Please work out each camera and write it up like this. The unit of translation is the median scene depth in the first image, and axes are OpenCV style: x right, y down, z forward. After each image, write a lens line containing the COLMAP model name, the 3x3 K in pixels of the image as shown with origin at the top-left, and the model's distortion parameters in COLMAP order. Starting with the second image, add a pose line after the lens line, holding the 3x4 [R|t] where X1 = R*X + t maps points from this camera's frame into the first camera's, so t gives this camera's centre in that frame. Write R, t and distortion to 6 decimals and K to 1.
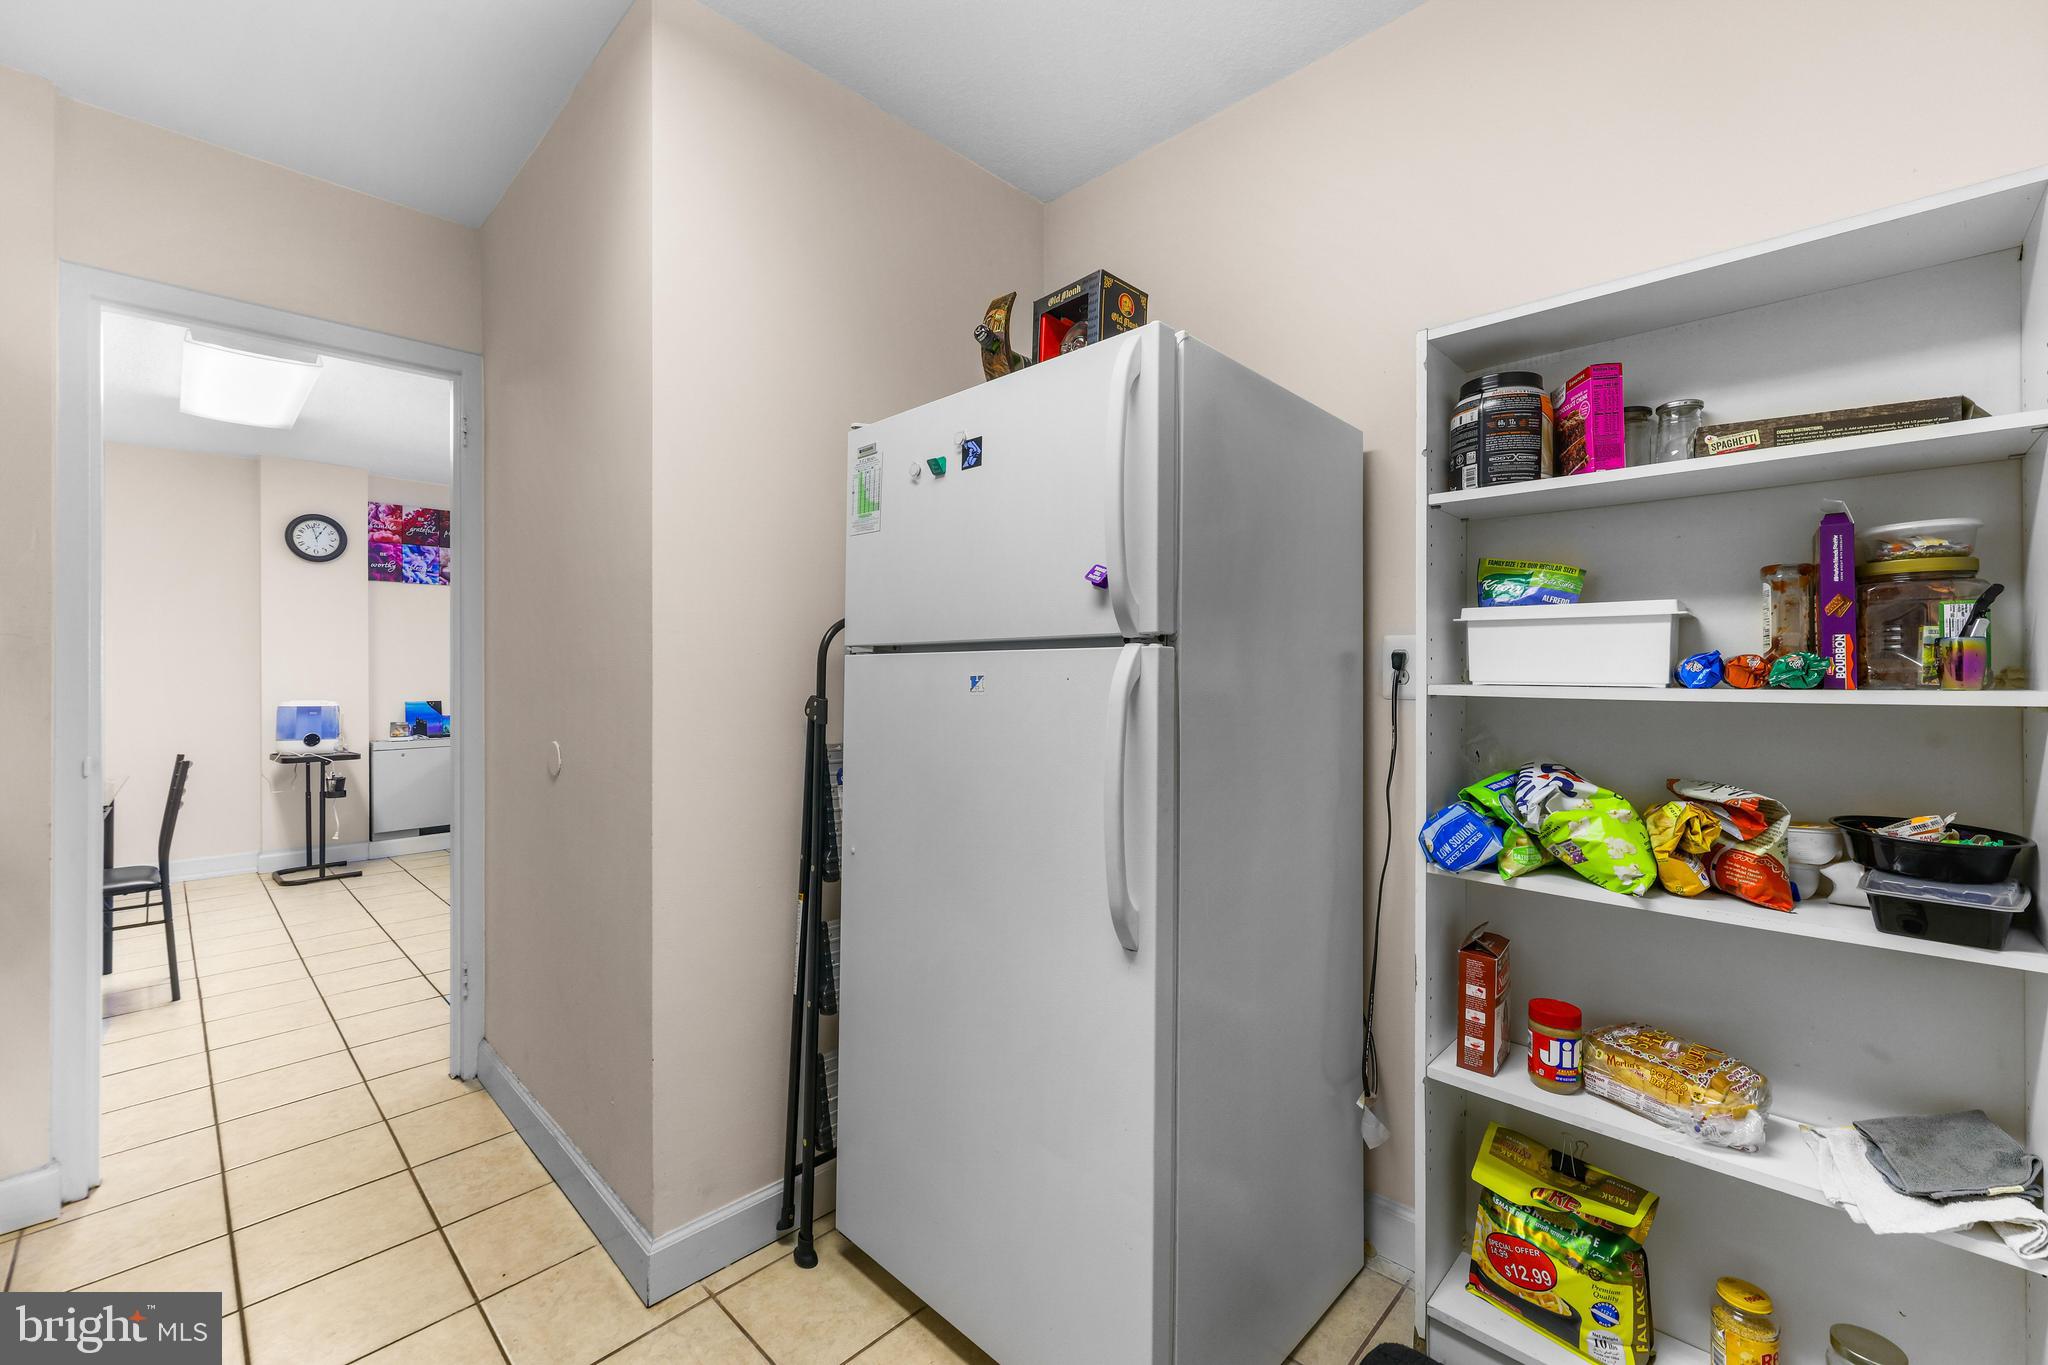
lens RADIAL K [[833.3, 0, 1039.6], [0, 833.3, 666.9], [0, 0, 1]] dist [-0.003662, 0.001374]
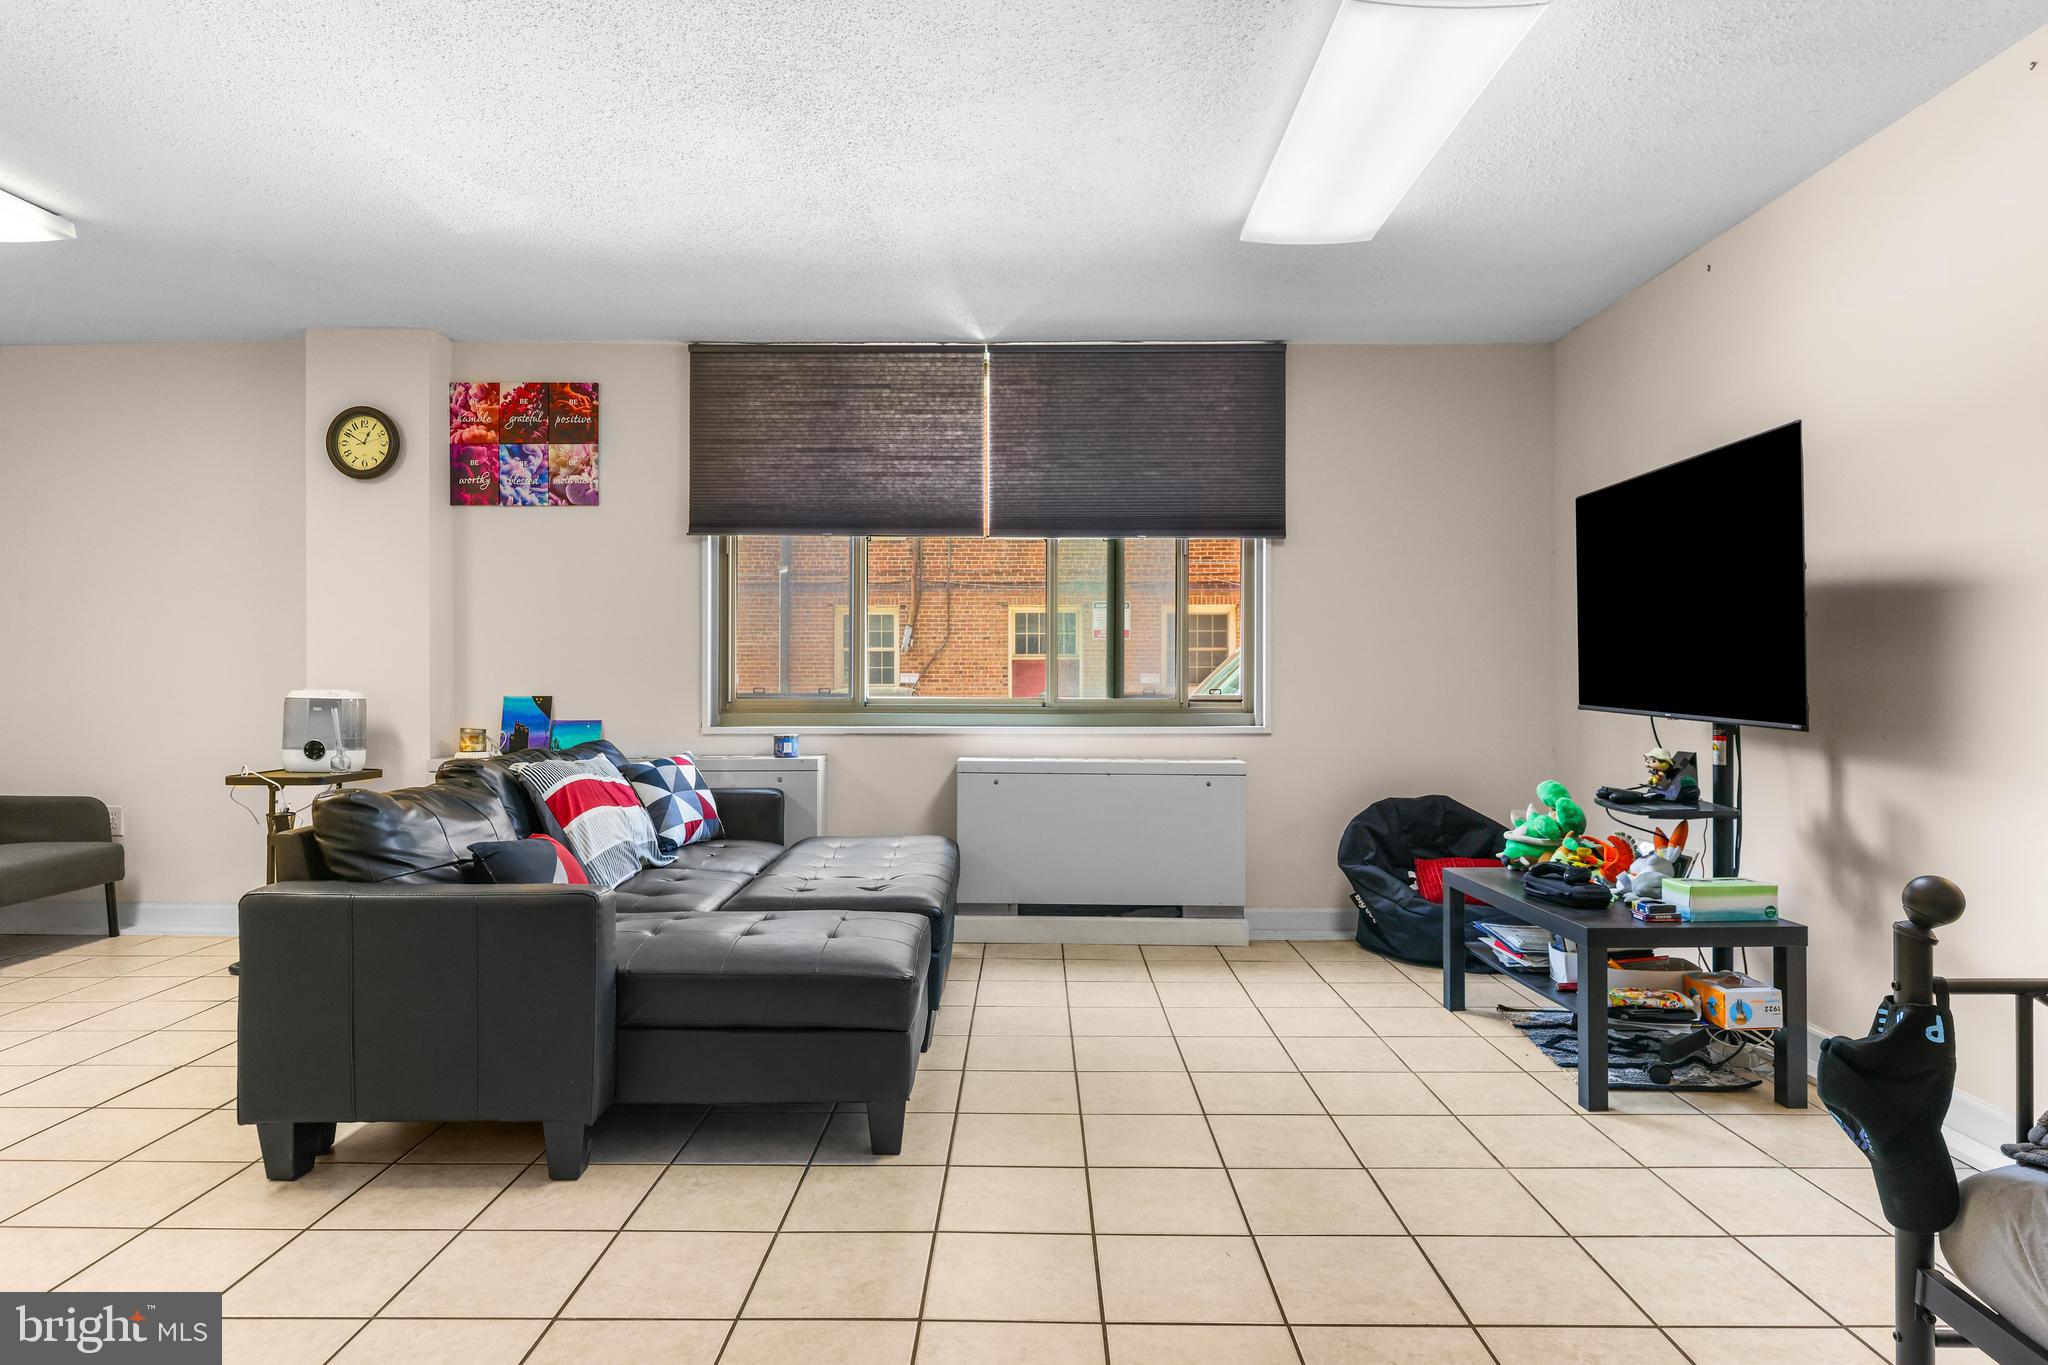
lens RADIAL K [[1159.0, 0, 1030.7], [0, 1159.0, 684.2], [0, 0, 1]] dist [0.002654, -0.002495]
pose [[0.680807, 0.013985, -0.732329, 0.258793], [-0.001938, 0.999849, 0.017292, 0.029995], [0.732460, -0.010354, 0.680731, 1.214898]]
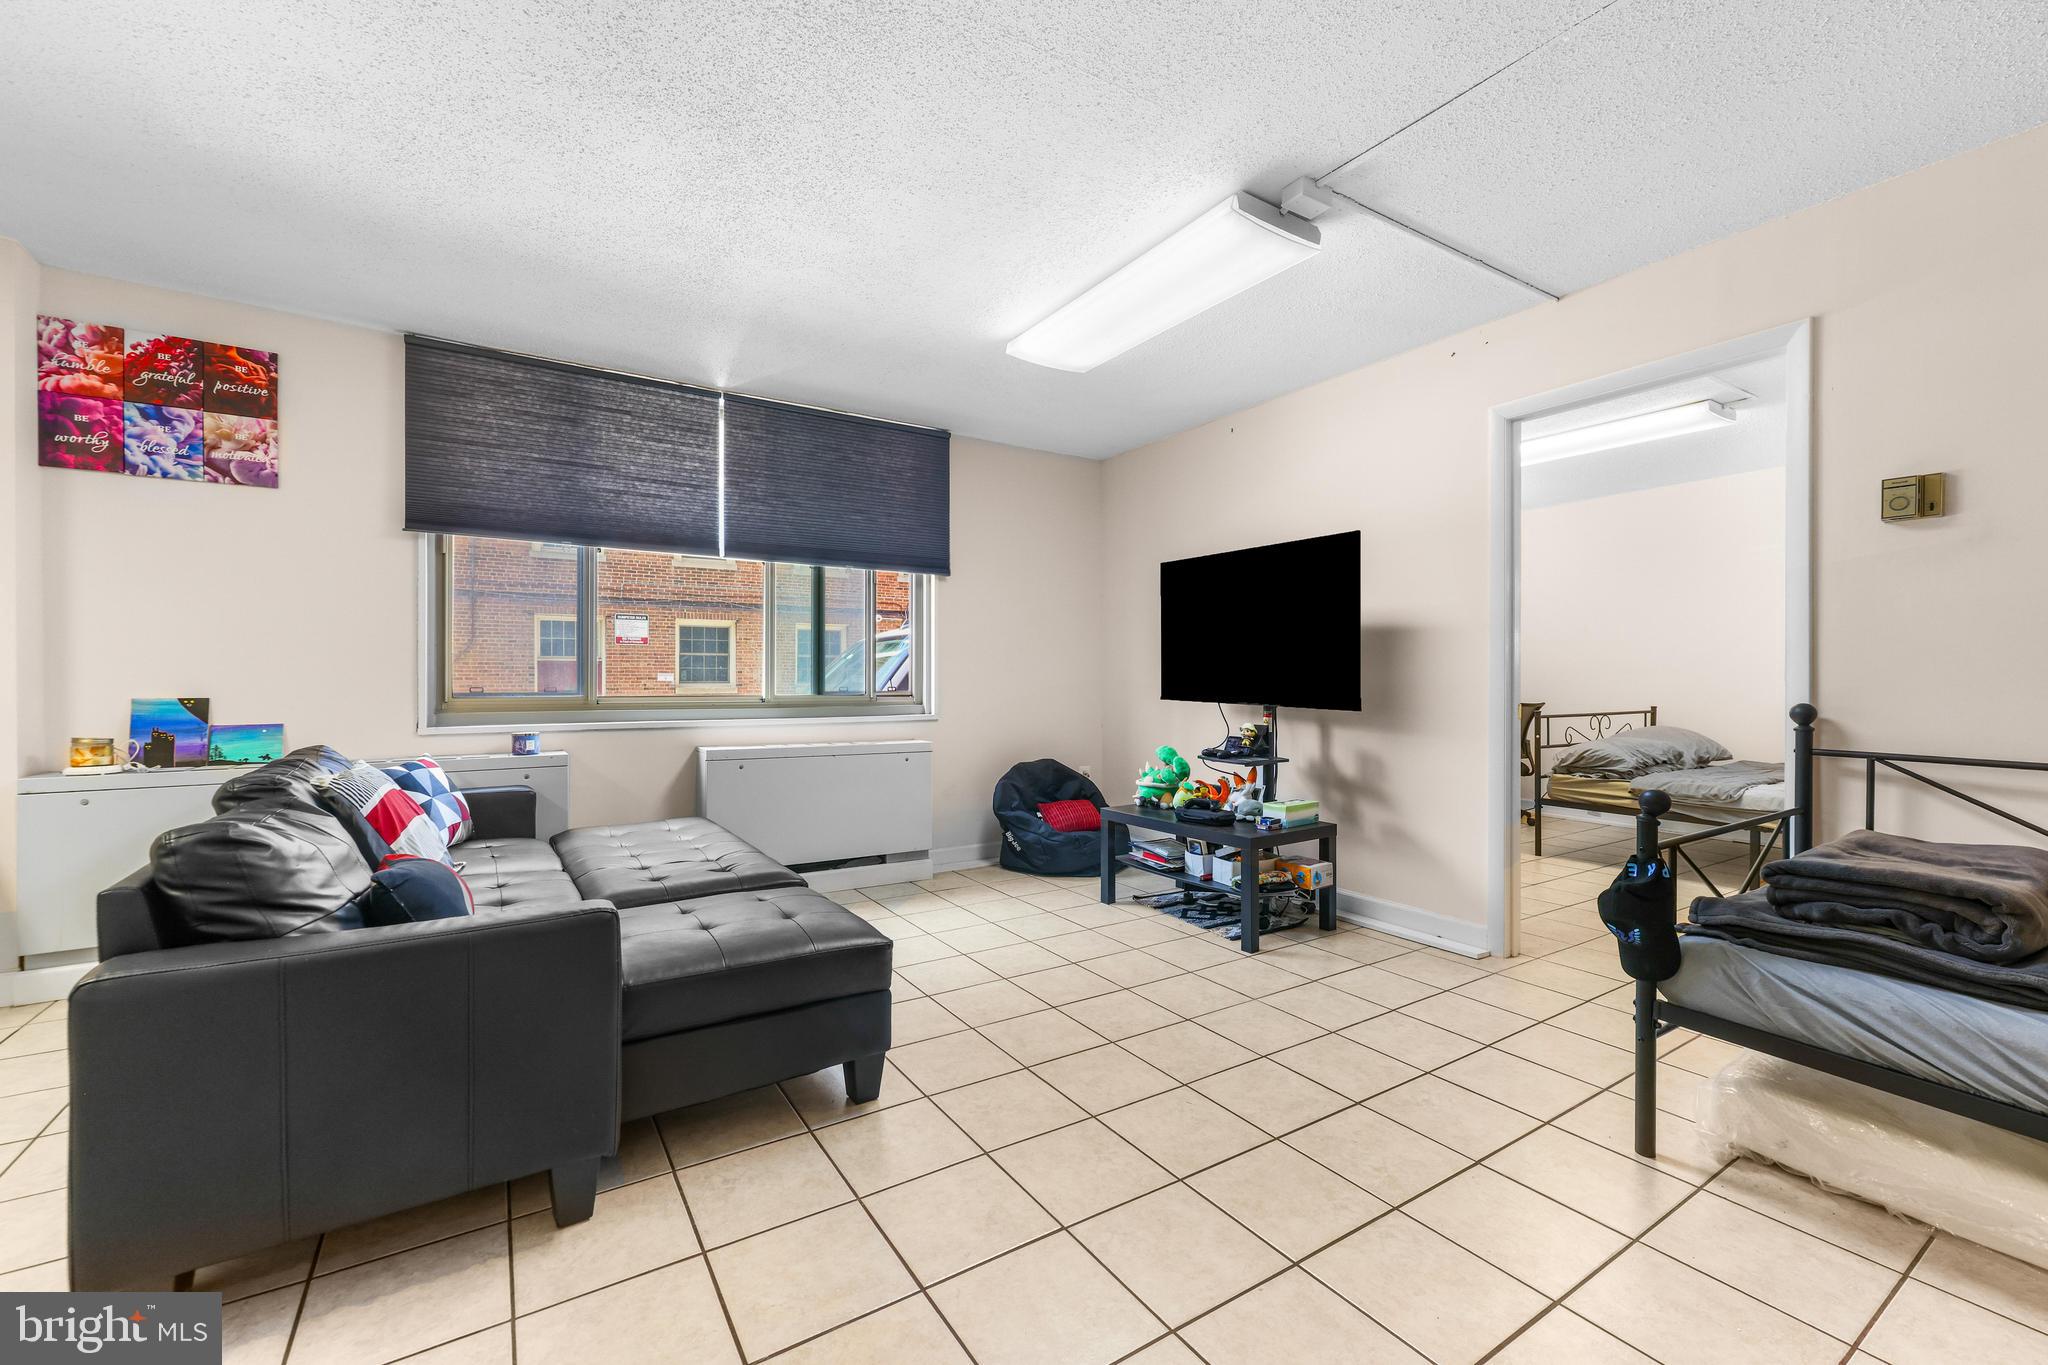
lens RADIAL K [[833.3, 0, 1026.7], [0, 833.3, 686.0], [0, 0, 1]] dist [-0.003662, 0.001374]
pose [[0.970298, 0.015454, -0.241417, -0.131722], [-0.011105, 0.999751, 0.019363, 0.030223], [0.241656, -0.016107, 0.970228, 1.083344]]
